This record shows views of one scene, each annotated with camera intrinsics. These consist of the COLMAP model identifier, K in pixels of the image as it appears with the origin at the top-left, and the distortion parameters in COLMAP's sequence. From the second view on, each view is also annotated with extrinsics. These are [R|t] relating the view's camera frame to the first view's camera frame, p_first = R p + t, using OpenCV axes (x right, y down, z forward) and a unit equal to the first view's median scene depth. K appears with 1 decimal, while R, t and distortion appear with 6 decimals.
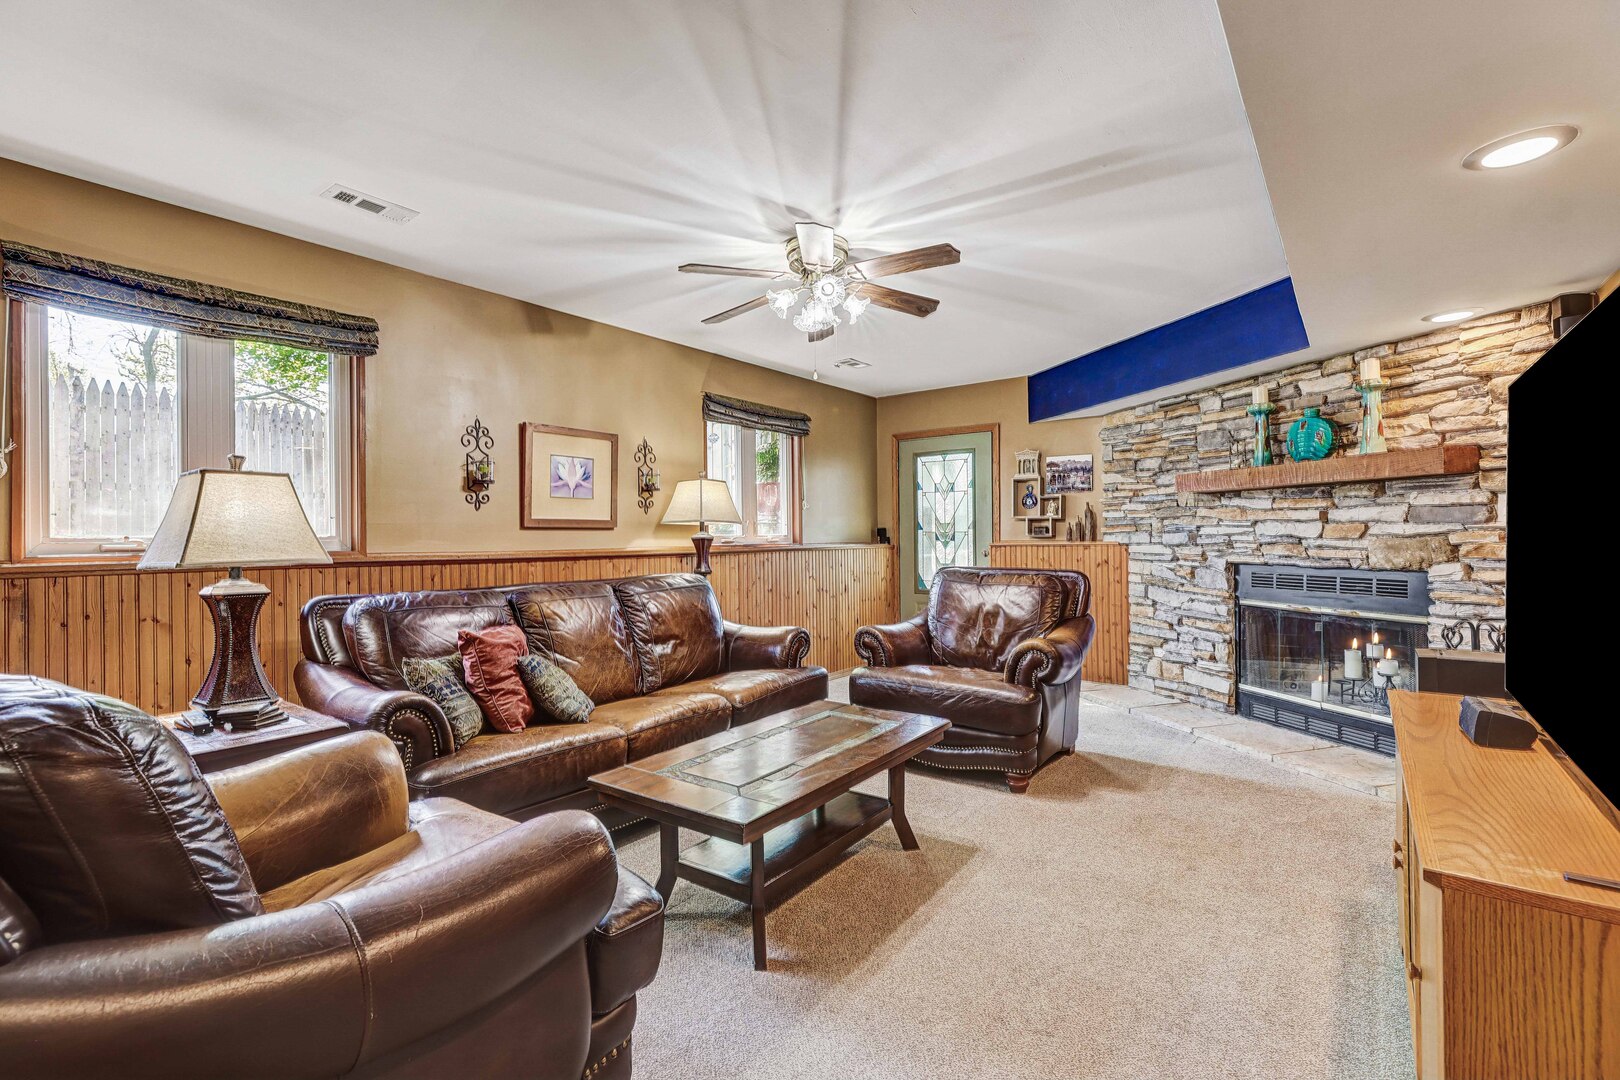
lens RADIAL K [[721.5, 0, 804.0], [0, 721.5, 530.3], [0, 0, 1]] dist [-0.001797, -0.001071]
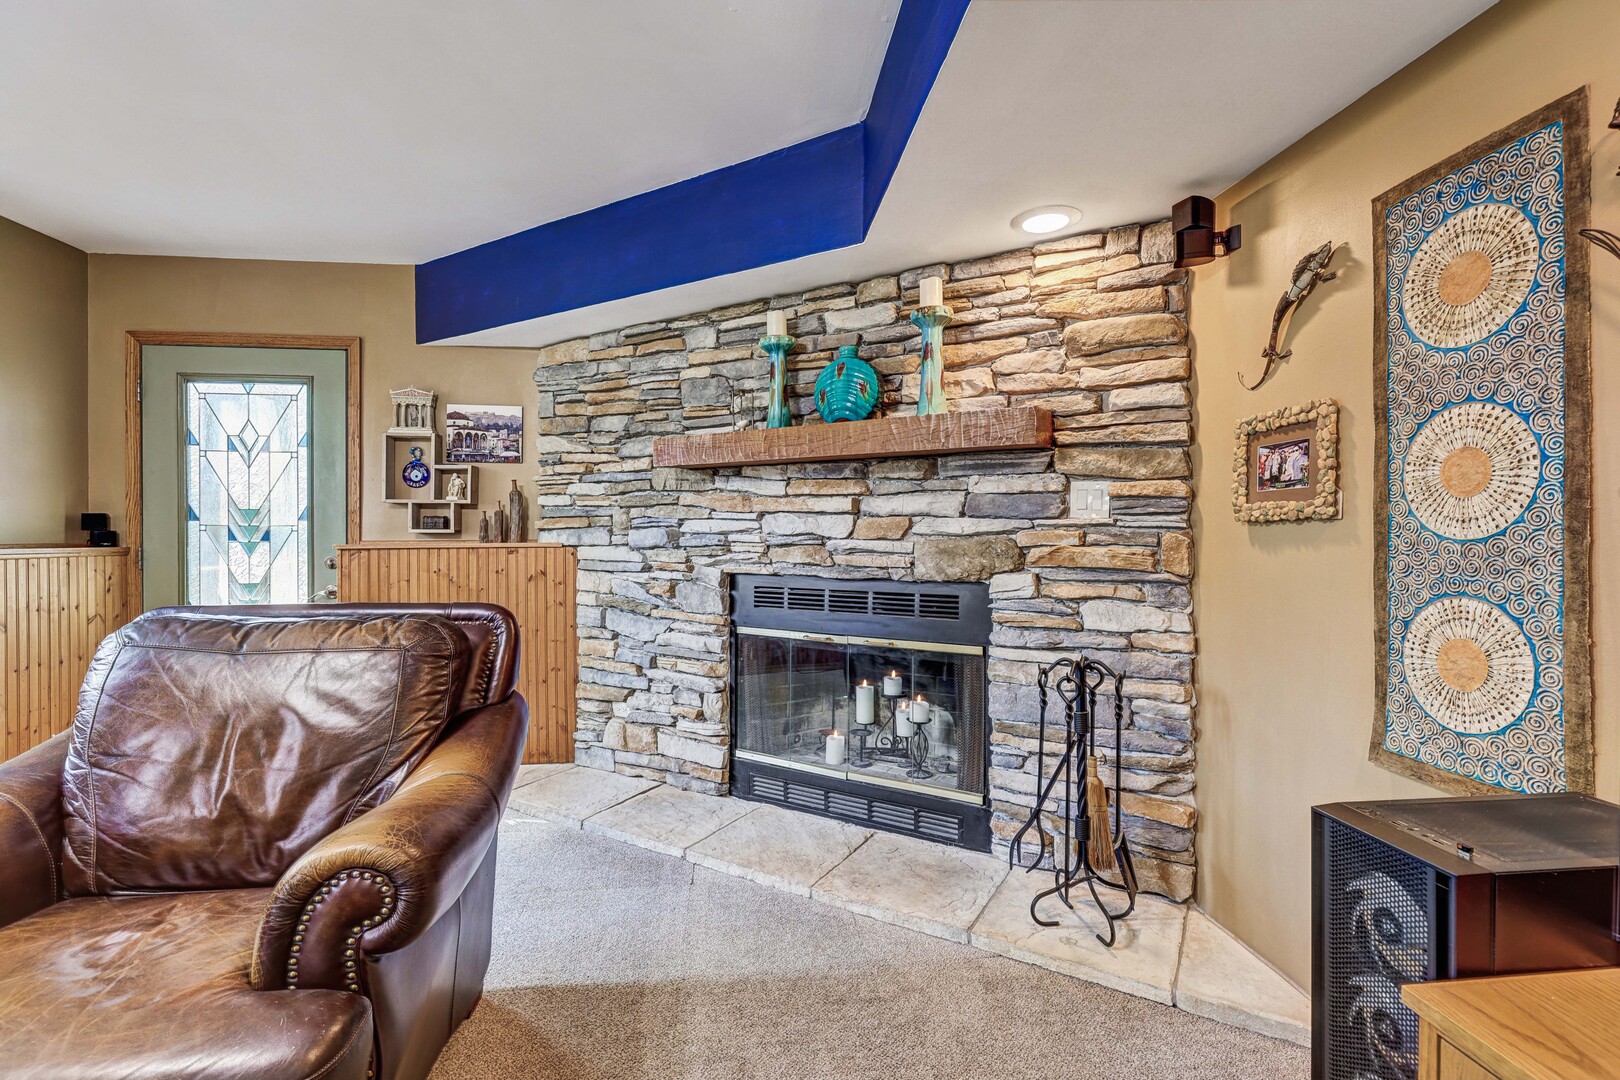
lens RADIAL K [[721.5, 0, 821.1], [0, 721.5, 533.2], [0, 0, 1]] dist [-0.001797, -0.001071]
pose [[0.712046, 0.006236, 0.702106, 0.193976], [-0.011161, 0.999935, 0.002438, 0.004578], [-0.702045, -0.009572, 0.712069, 0.494966]]
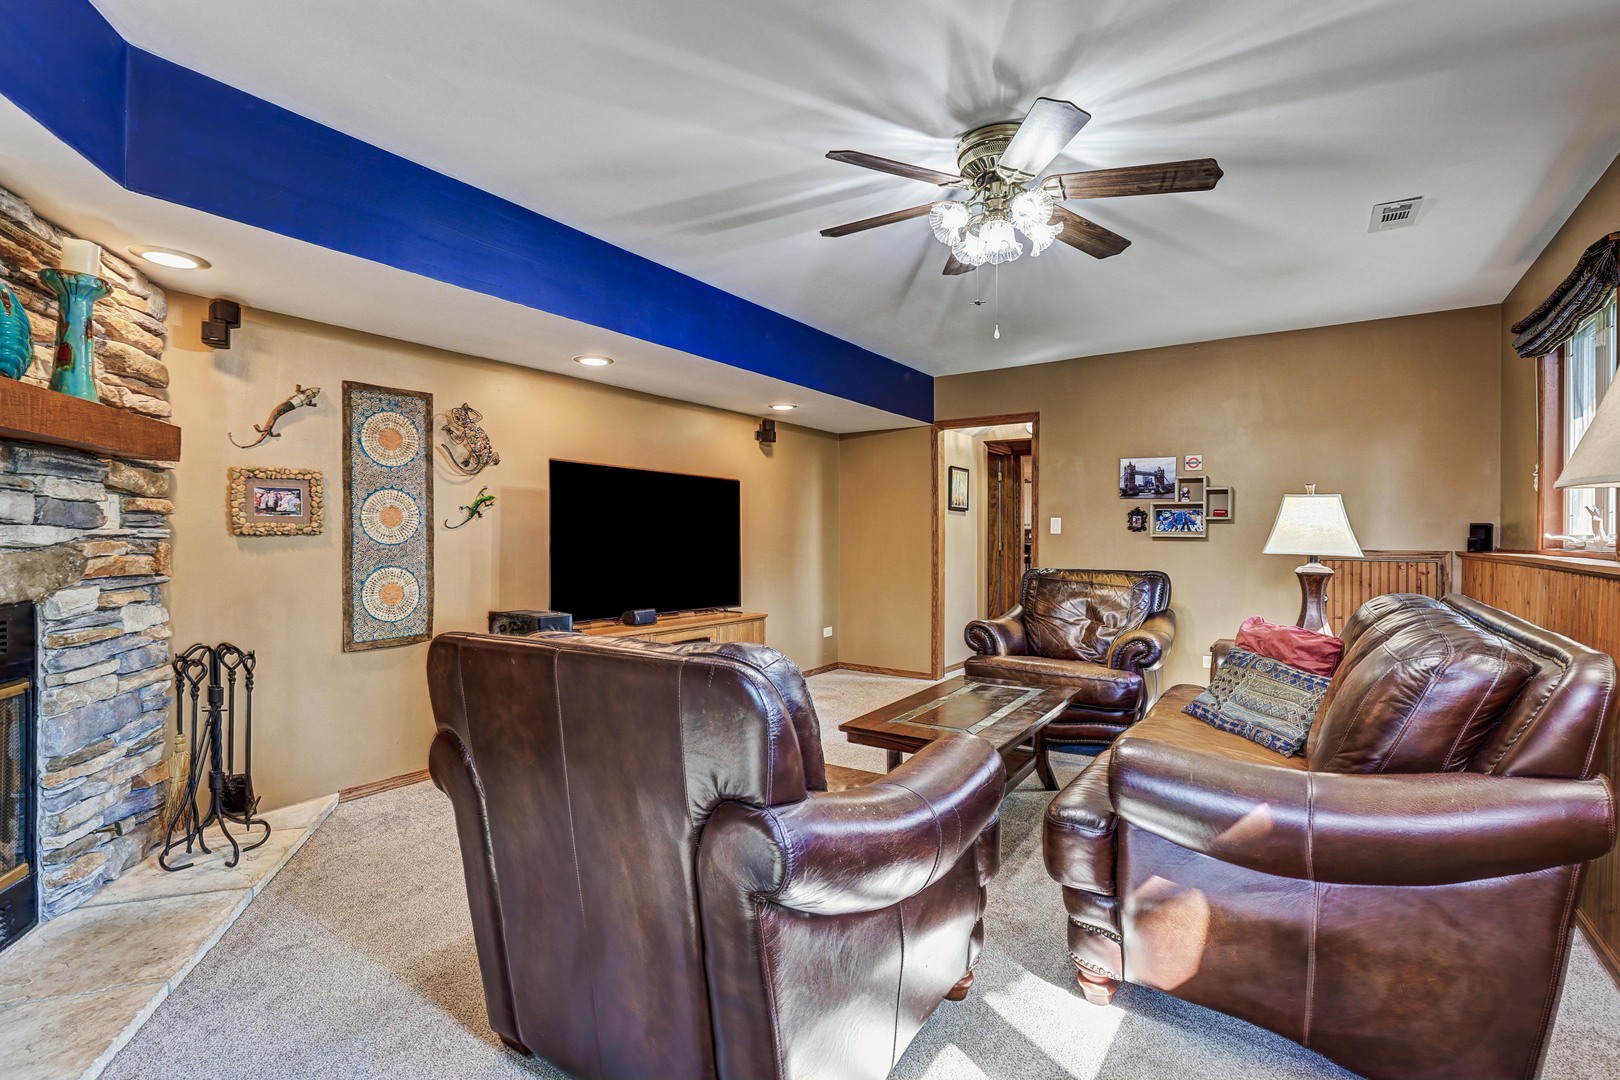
lens RADIAL K [[721.5, 0, 812.9], [0, 721.5, 535.5], [0, 0, 1]] dist [-0.001797, -0.001071]
pose [[-0.998569, 0.007185, -0.052989, 0.197617], [0.007742, 0.999917, -0.010321, 0.007627], [0.052911, -0.010717, -0.998542, 1.368184]]
